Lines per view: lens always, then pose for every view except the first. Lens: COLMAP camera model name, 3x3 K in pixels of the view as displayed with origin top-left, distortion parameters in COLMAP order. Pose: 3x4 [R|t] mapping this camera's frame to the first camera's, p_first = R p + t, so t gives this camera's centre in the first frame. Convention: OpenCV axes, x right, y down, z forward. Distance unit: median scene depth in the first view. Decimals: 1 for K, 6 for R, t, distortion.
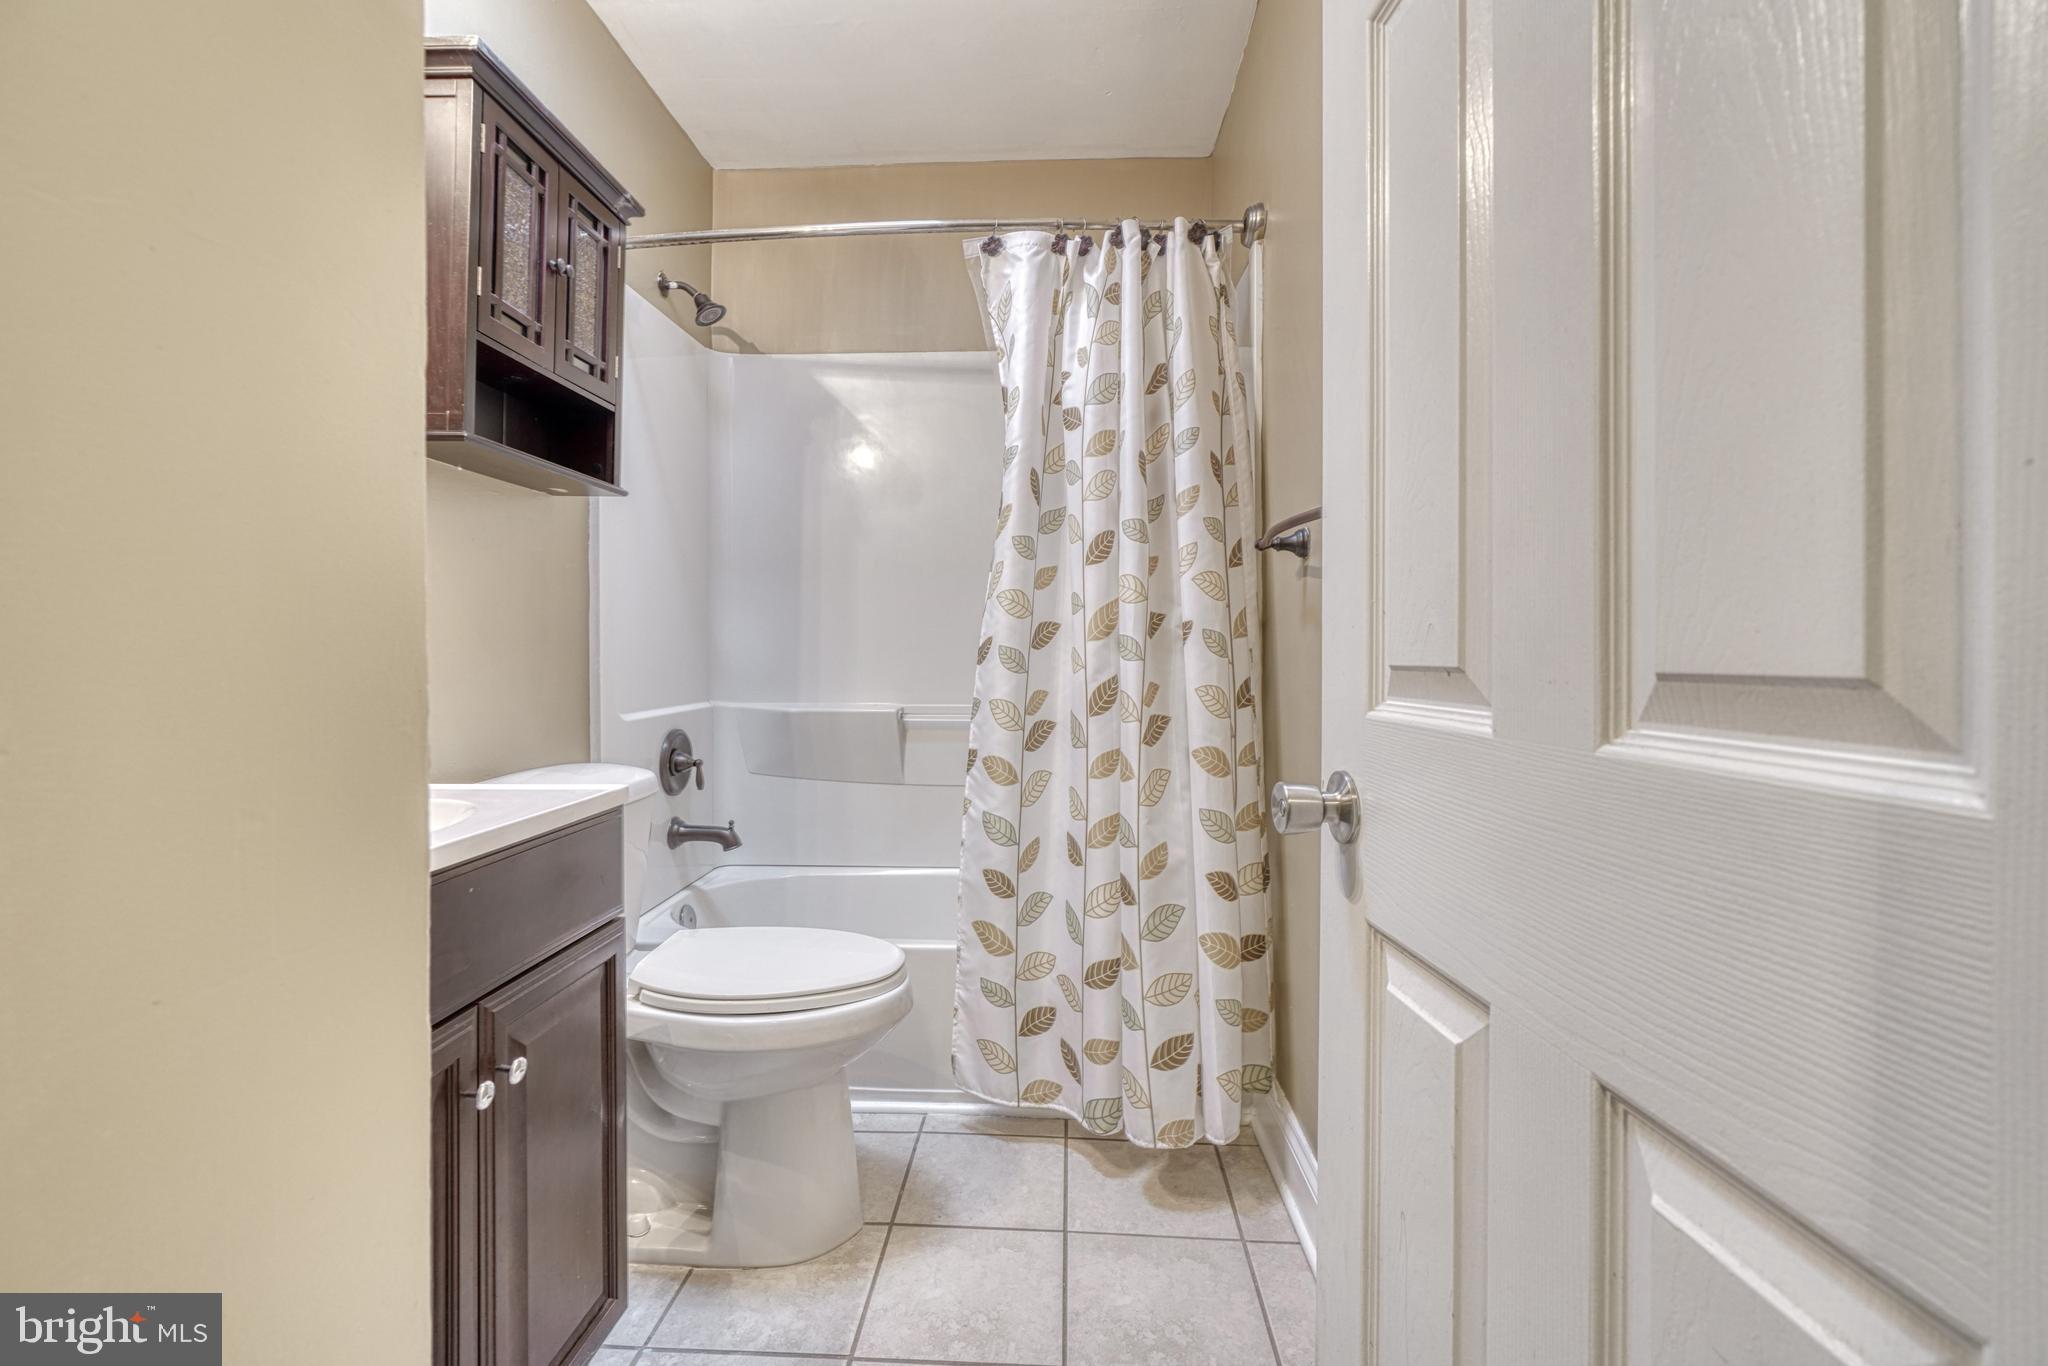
lens RADIAL K [[917.3, 0, 1020.7], [0, 917.3, 645.1], [0, 0, 1]] dist [-0.011510, 0.005738]
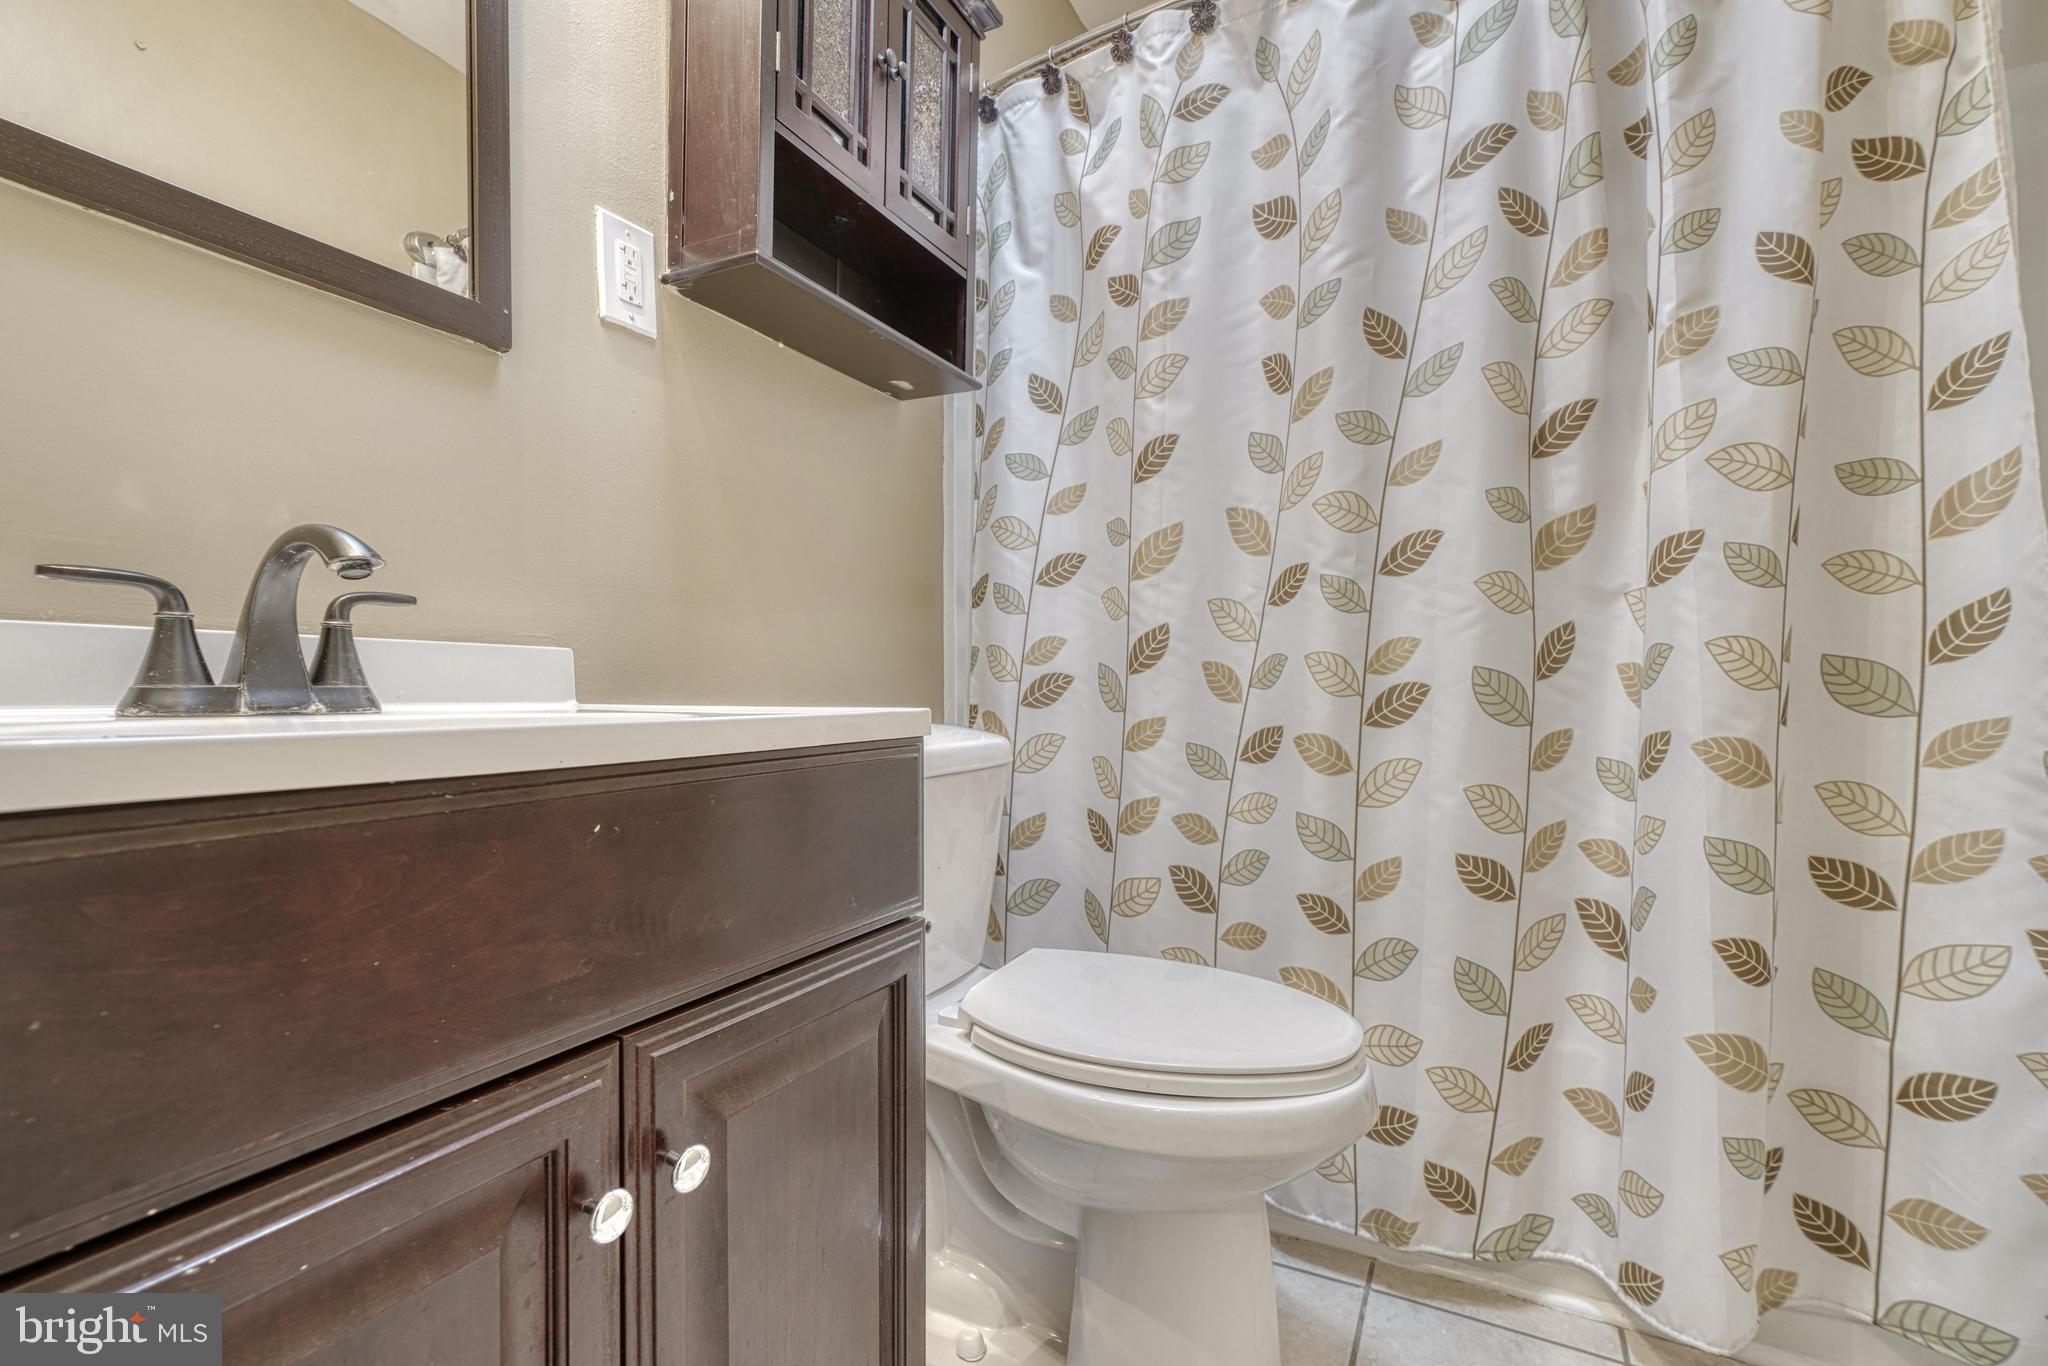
lens RADIAL K [[917.3, 0, 1013.9], [0, 917.3, 699.5], [0, 0, 1]] dist [-0.011510, 0.005738]
pose [[0.909004, 0.011401, -0.416633, -0.081911], [-0.004759, 0.999845, 0.016976, 0.100288], [0.416761, -0.013448, 0.908916, 0.326332]]
